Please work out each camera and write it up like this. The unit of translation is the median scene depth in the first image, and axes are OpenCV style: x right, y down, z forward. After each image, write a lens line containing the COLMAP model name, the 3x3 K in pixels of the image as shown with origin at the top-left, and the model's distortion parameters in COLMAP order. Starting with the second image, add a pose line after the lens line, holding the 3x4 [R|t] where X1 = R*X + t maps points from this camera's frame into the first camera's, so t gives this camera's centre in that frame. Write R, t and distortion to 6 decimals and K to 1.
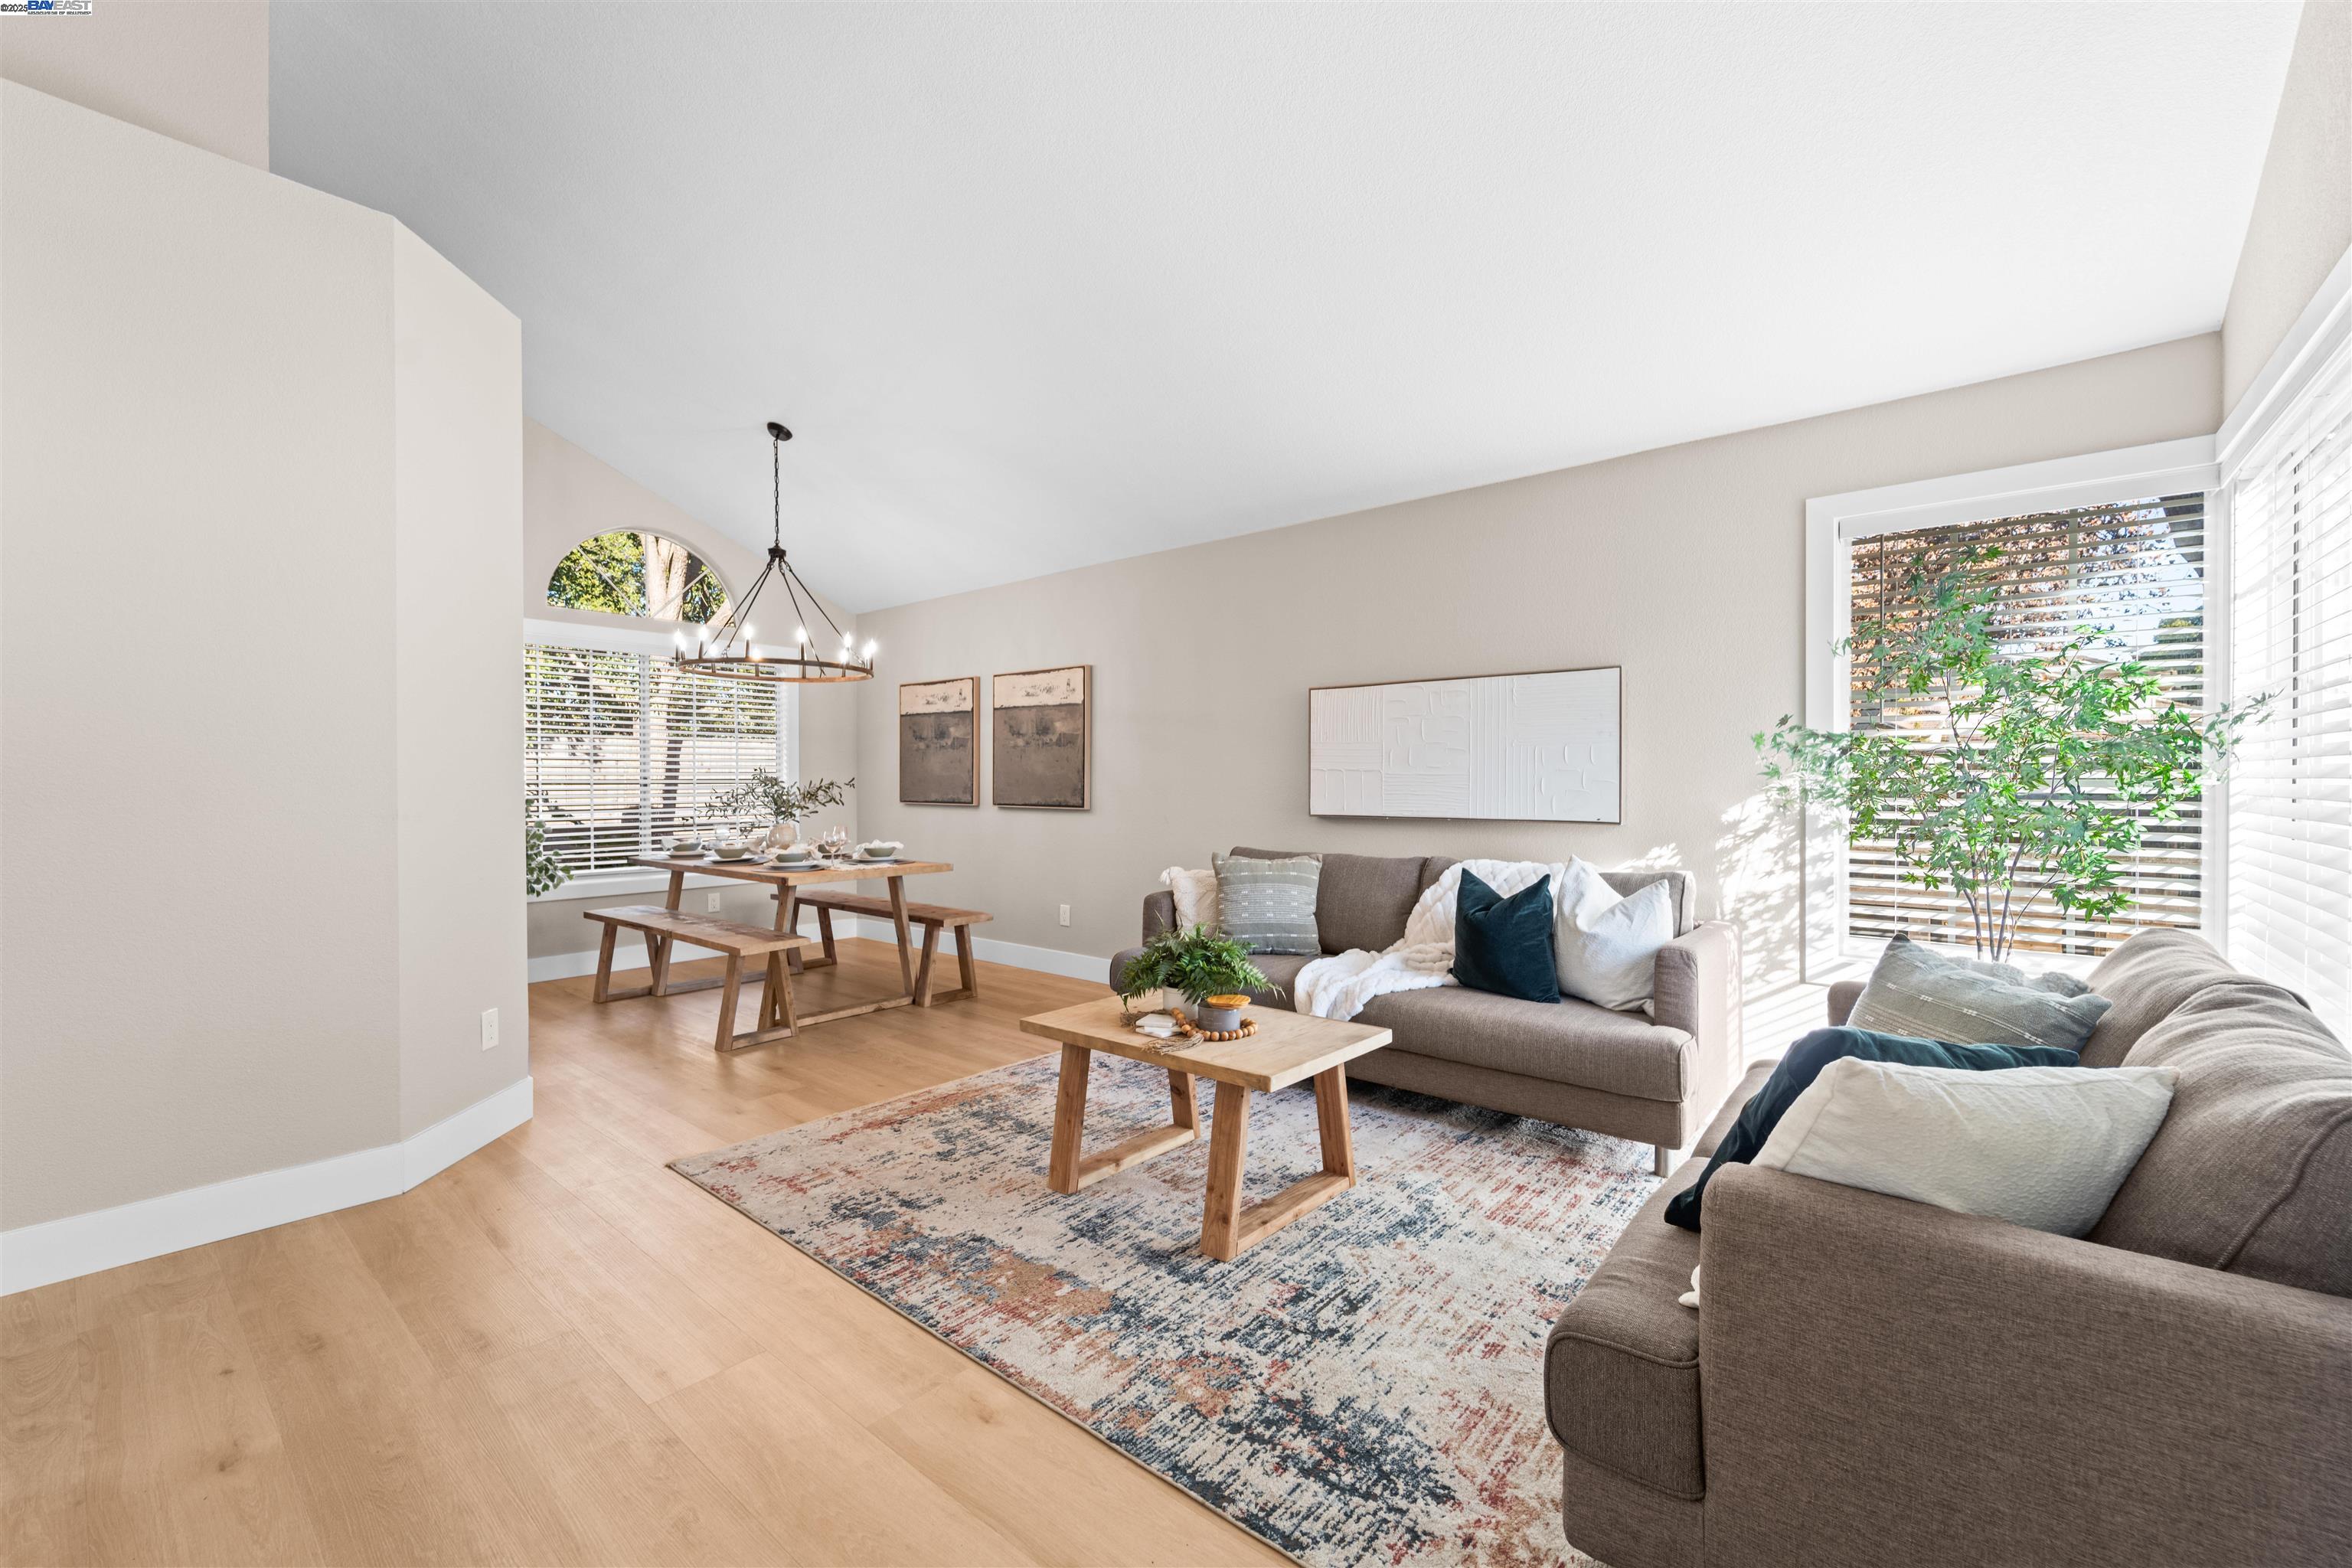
lens RADIAL K [[949.0, 0, 1170.3], [0, 949.0, 785.9], [0, 0, 1]] dist [-0.001281, -0.000006]
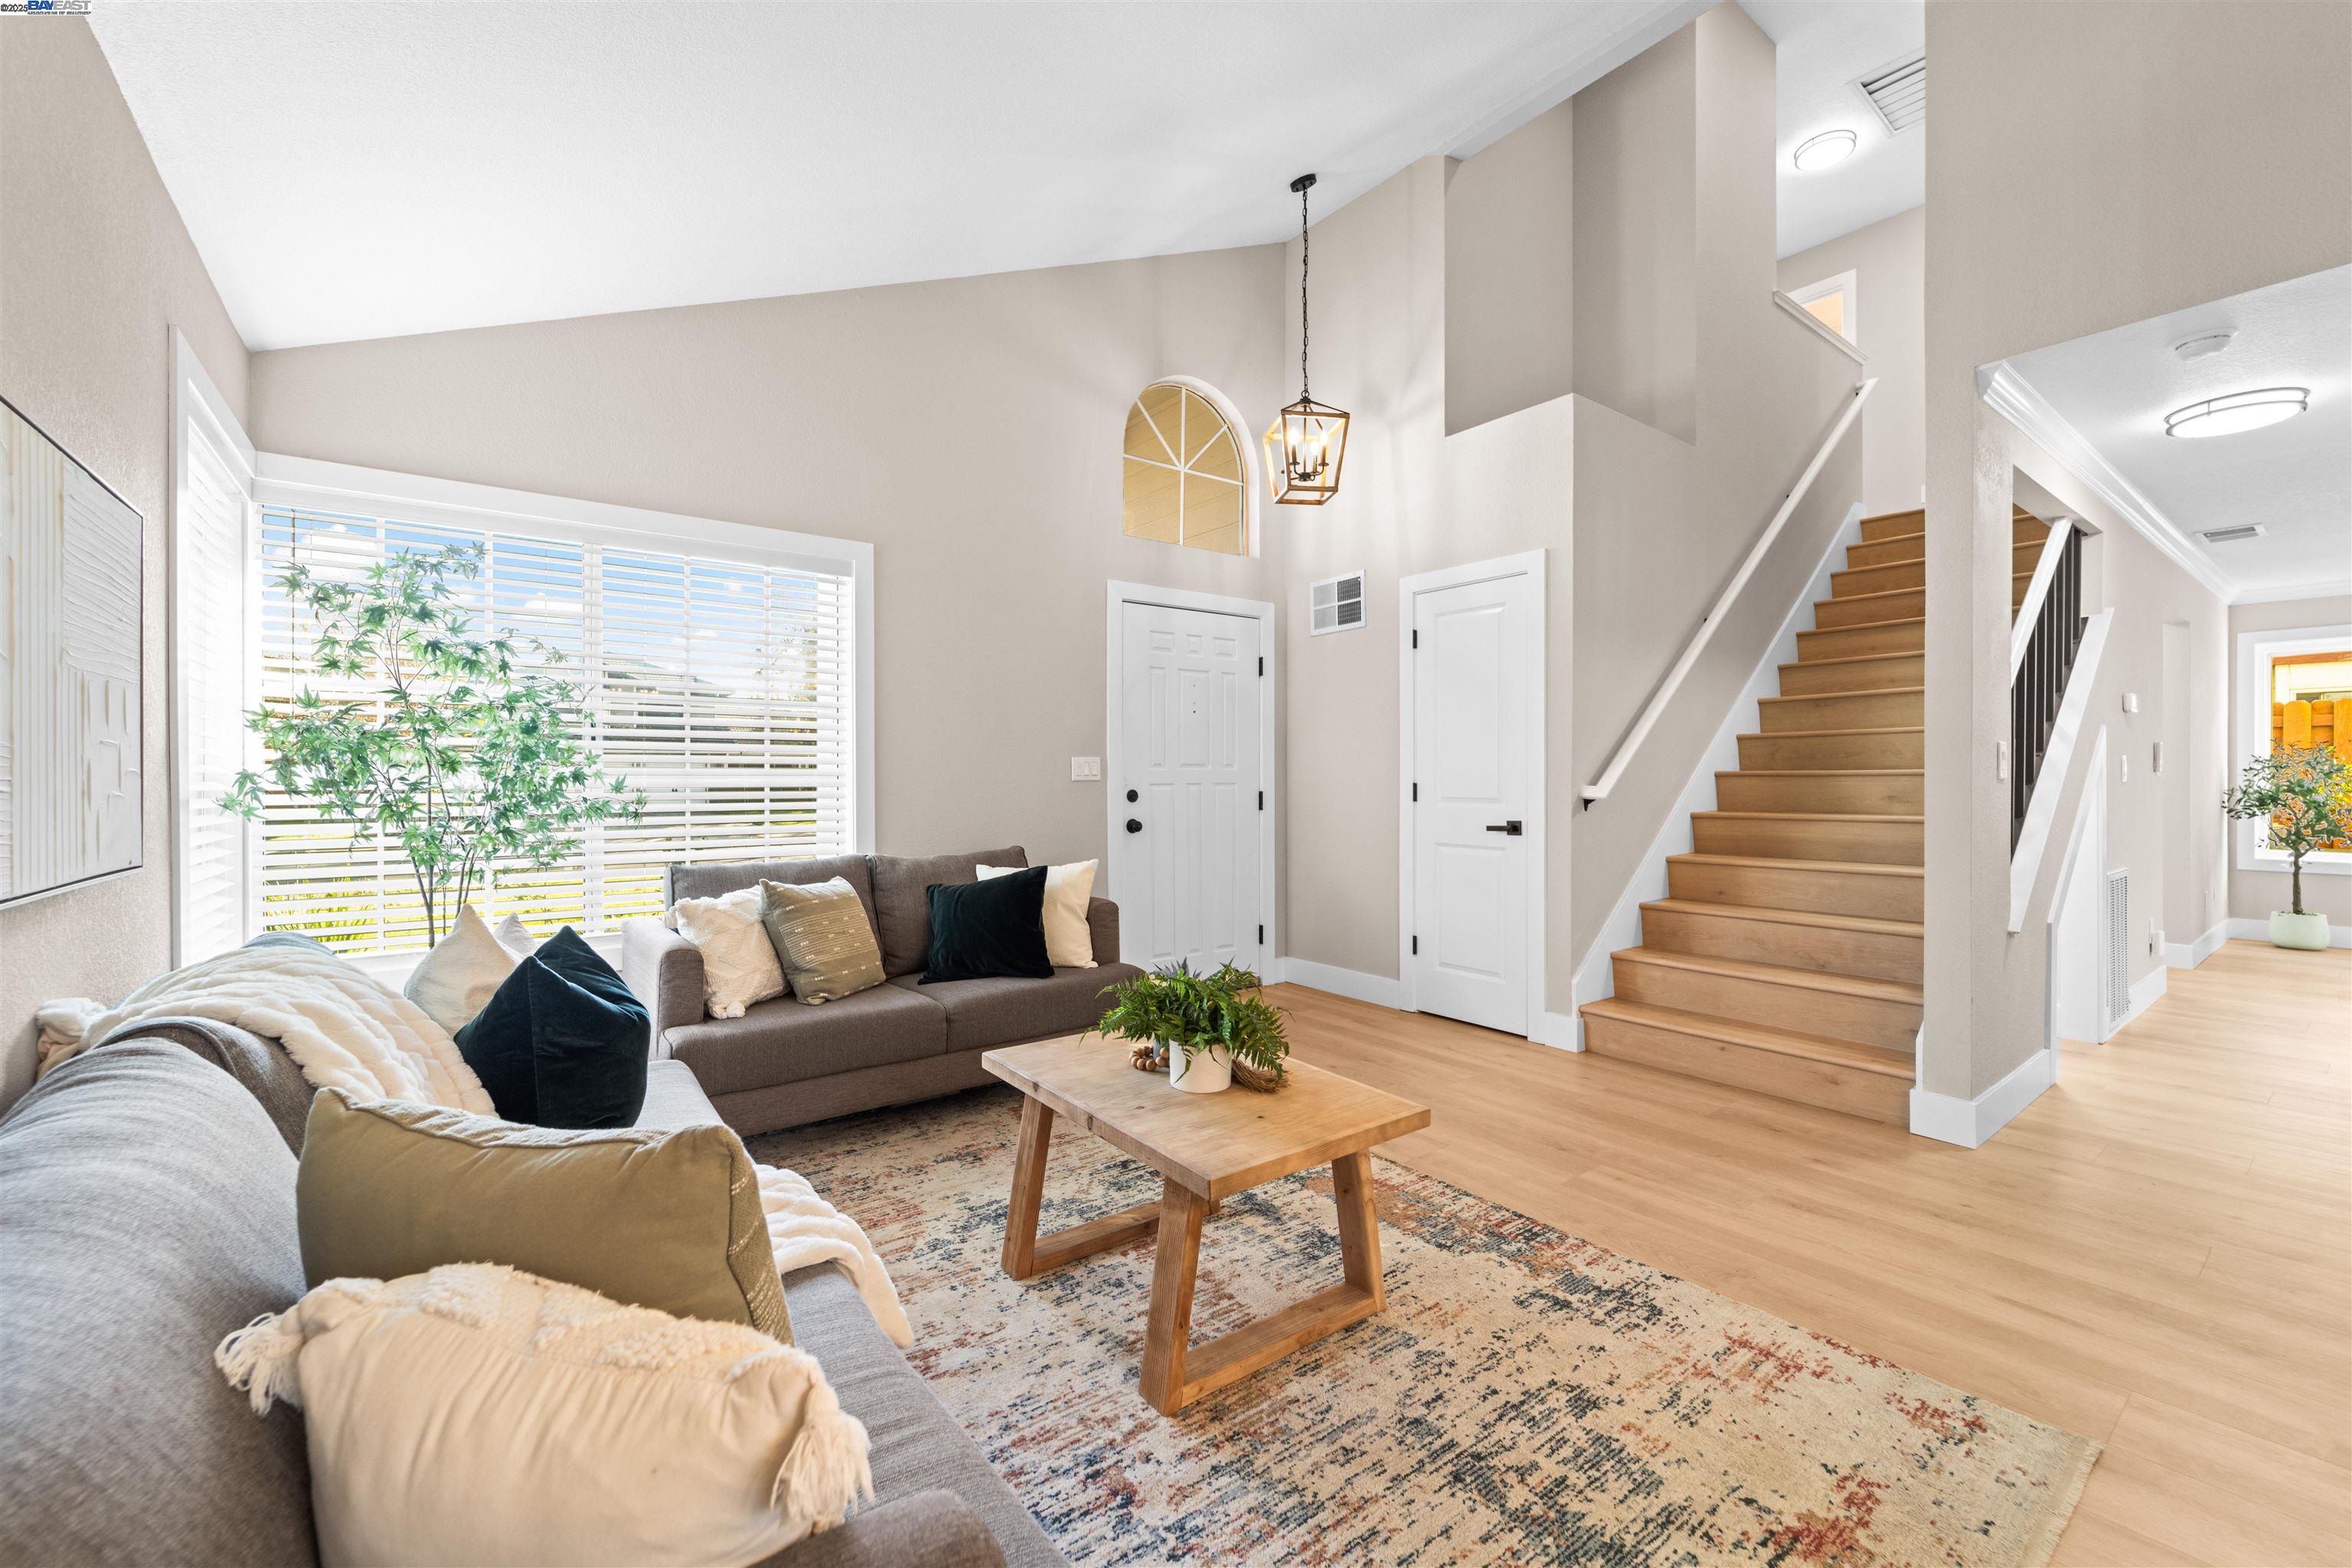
lens RADIAL K [[948.0, 0, 1176.0], [0, 948.0, 784.0], [0, 0, 1]] dist [0.000365, 0.000079]
pose [[-0.977121, 0.003277, 0.212657, -0.109182], [0.005234, 0.999949, 0.008639, -0.000551], [-0.212618, 0.009554, -0.977089, 1.513735]]
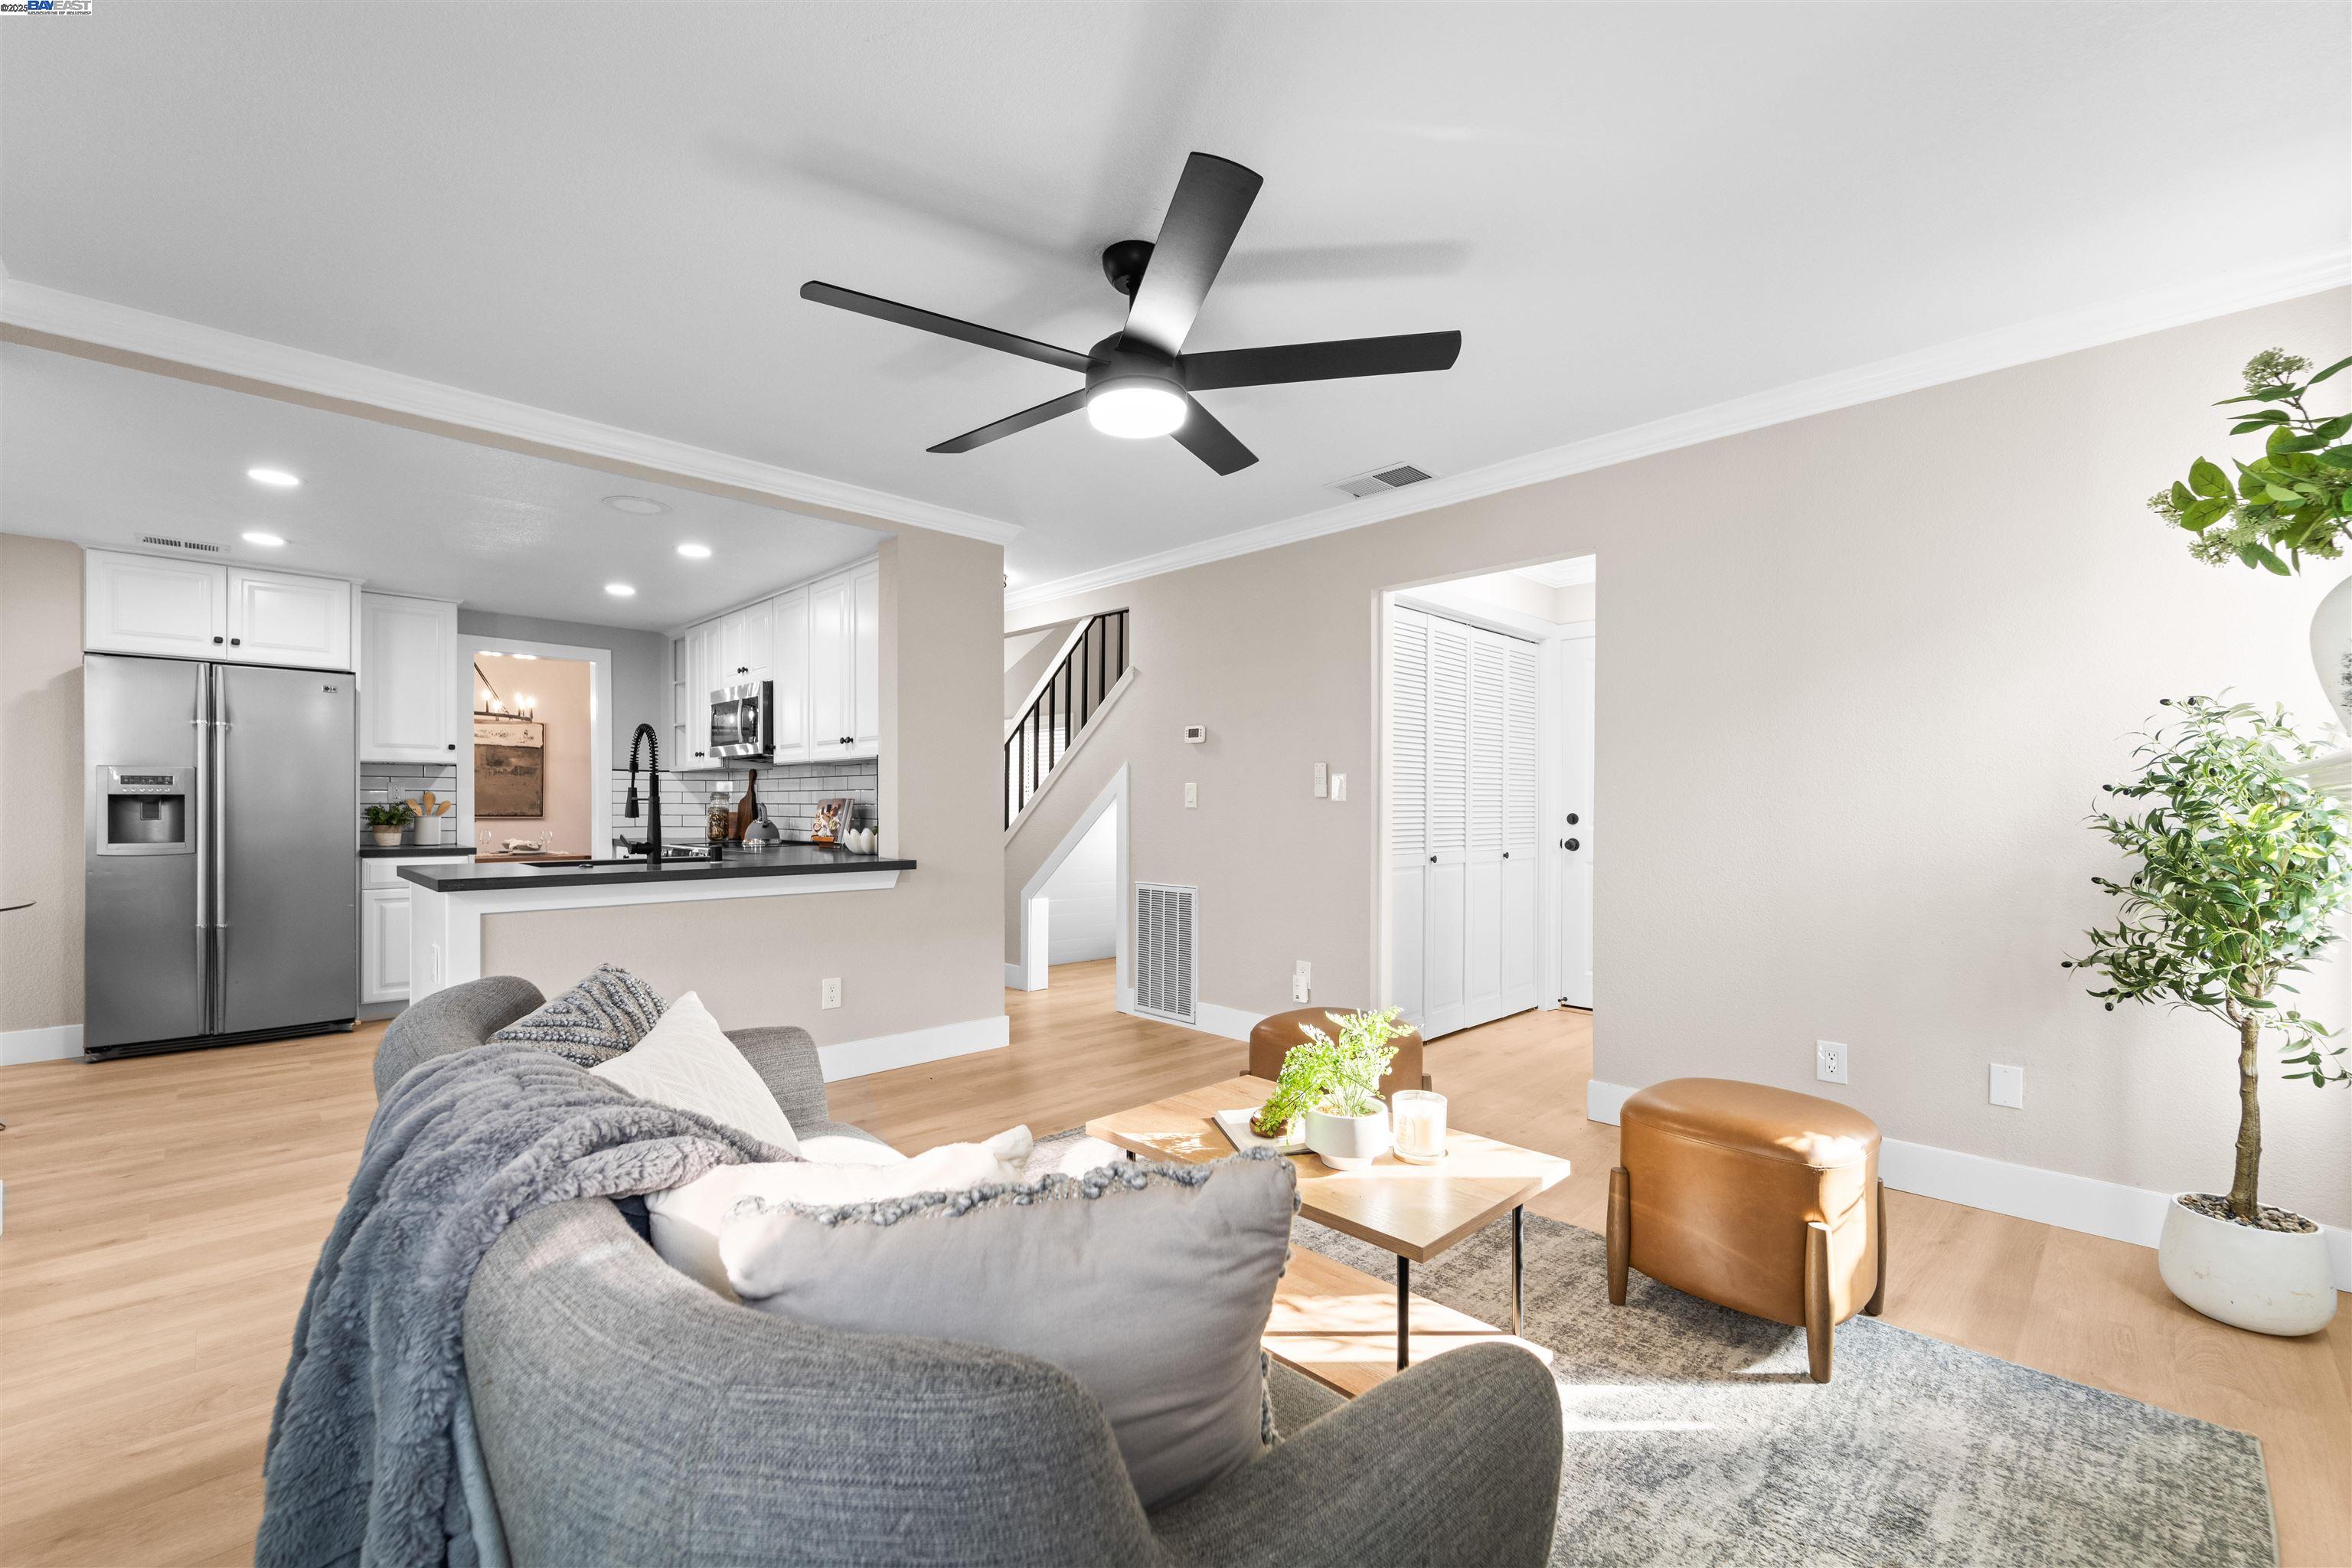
lens RADIAL K [[973.1, 0, 1159.2], [0, 973.1, 810.8], [0, 0, 1]] dist [0.000440, -0.000052]
pose [[0.095405, -0.002223, 0.995436, -2.697722], [-0.000138, 0.999997, 0.002247, 0.017566], [-0.995438, -0.000352, 0.095405, -0.226106]]
